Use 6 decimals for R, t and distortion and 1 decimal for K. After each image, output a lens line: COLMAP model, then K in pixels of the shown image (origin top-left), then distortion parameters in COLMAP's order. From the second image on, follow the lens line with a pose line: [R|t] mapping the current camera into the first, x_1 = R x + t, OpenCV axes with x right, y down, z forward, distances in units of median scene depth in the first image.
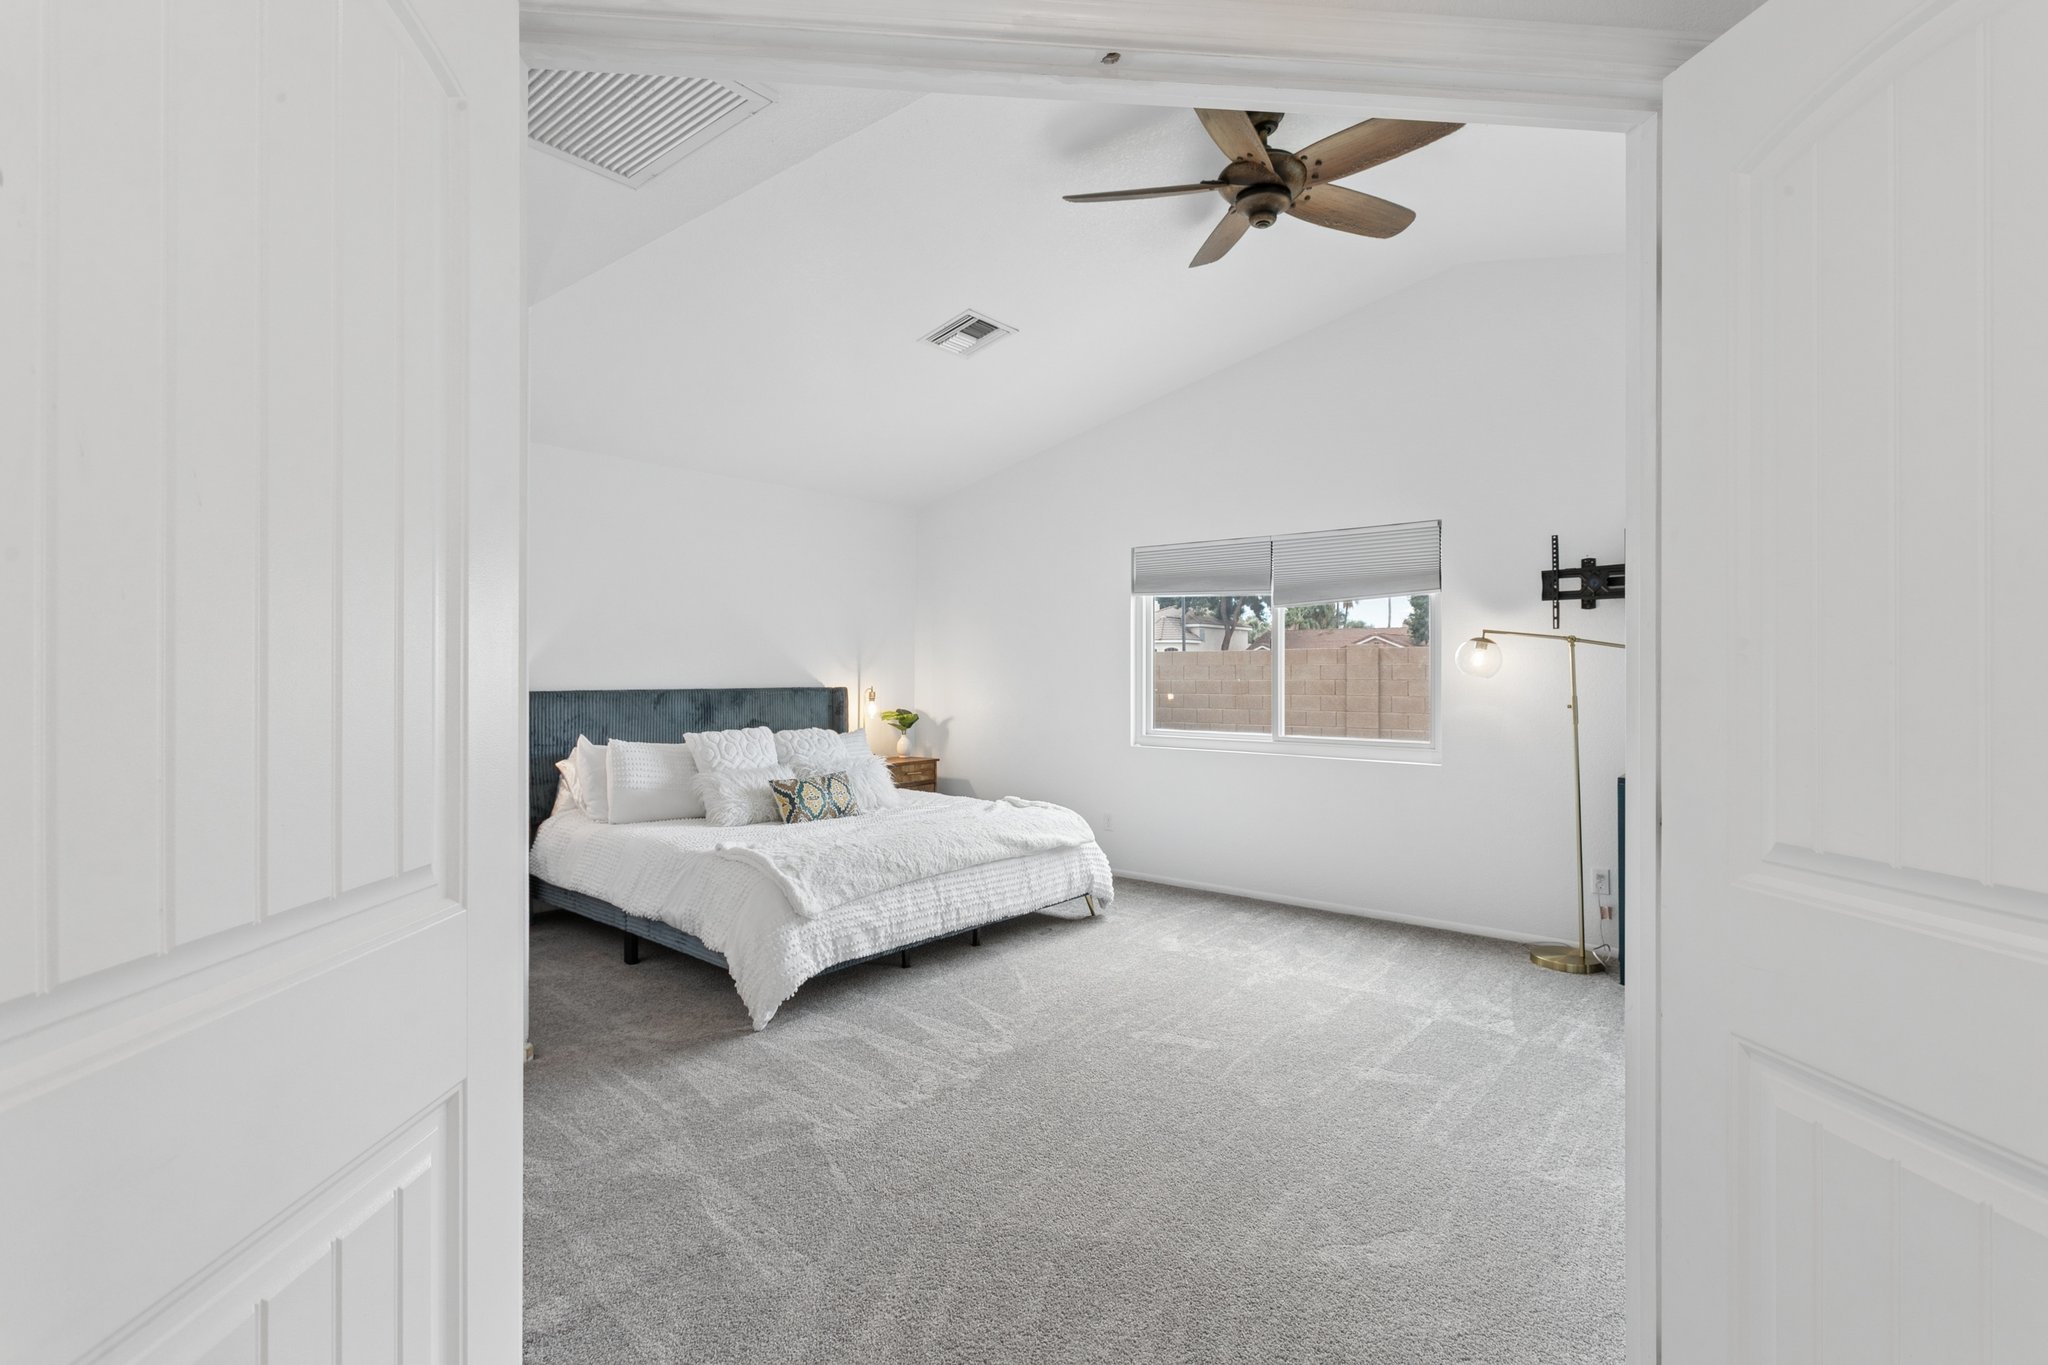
lens RADIAL K [[956.1, 0, 1024.0], [0, 956.1, 682.5], [0, 0, 1]] dist [-0.001361, 0.000631]
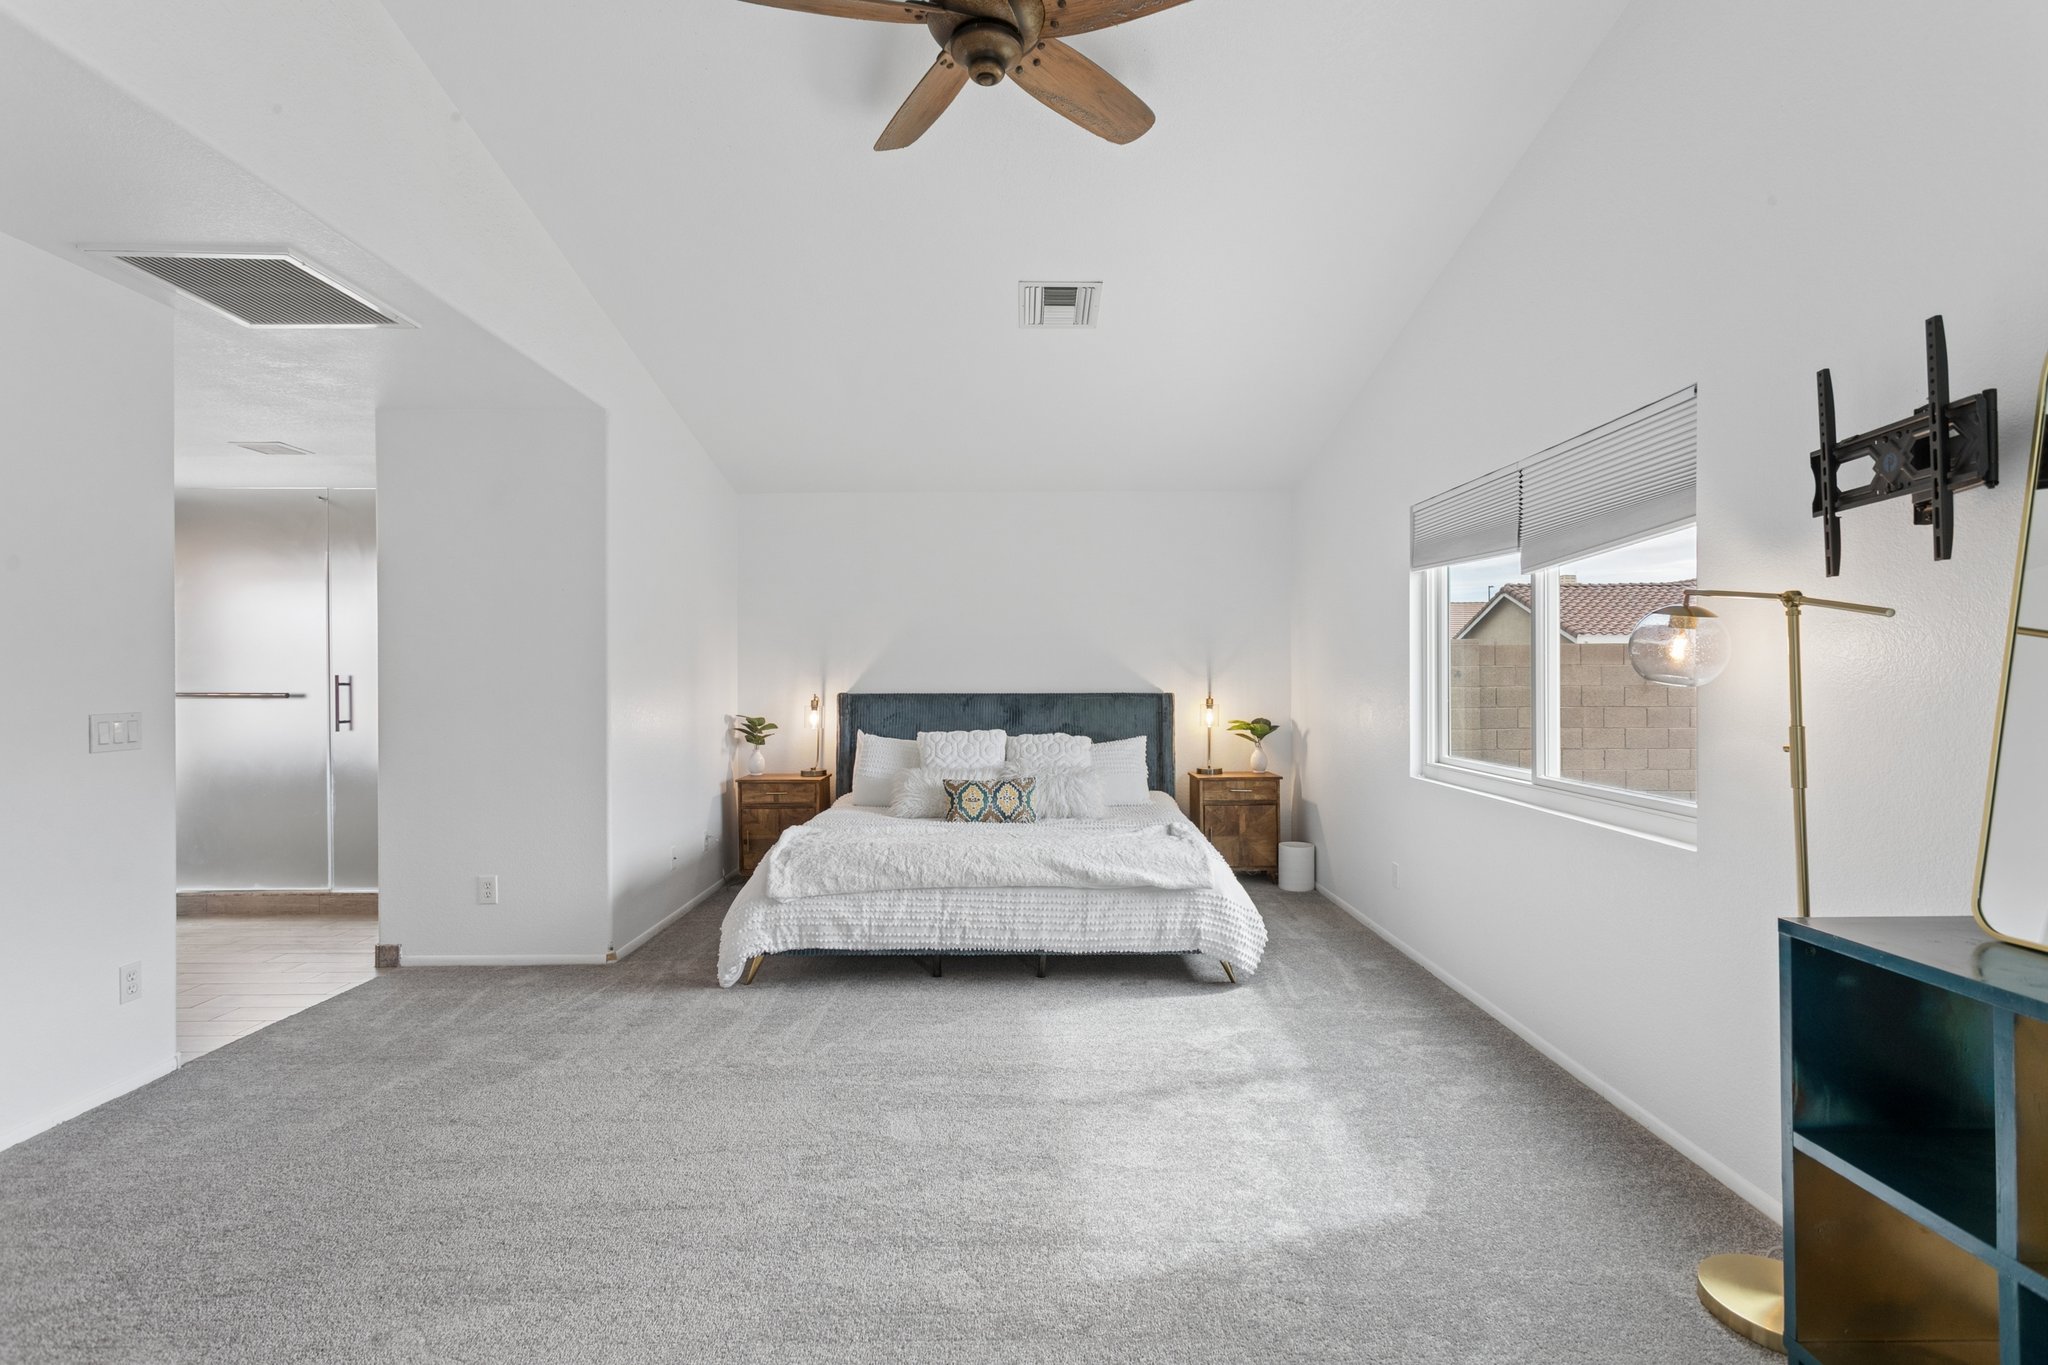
lens RADIAL K [[945.0, 0, 1023.7], [0, 945.0, 692.6], [0, 0, 1]] dist [0.001524, 0.000532]
pose [[0.647542, 0.008799, -0.761979, 0.635512], [-0.005237, 0.999961, 0.007096, -0.002557], [0.762012, -0.000605, 0.647563, 0.411473]]
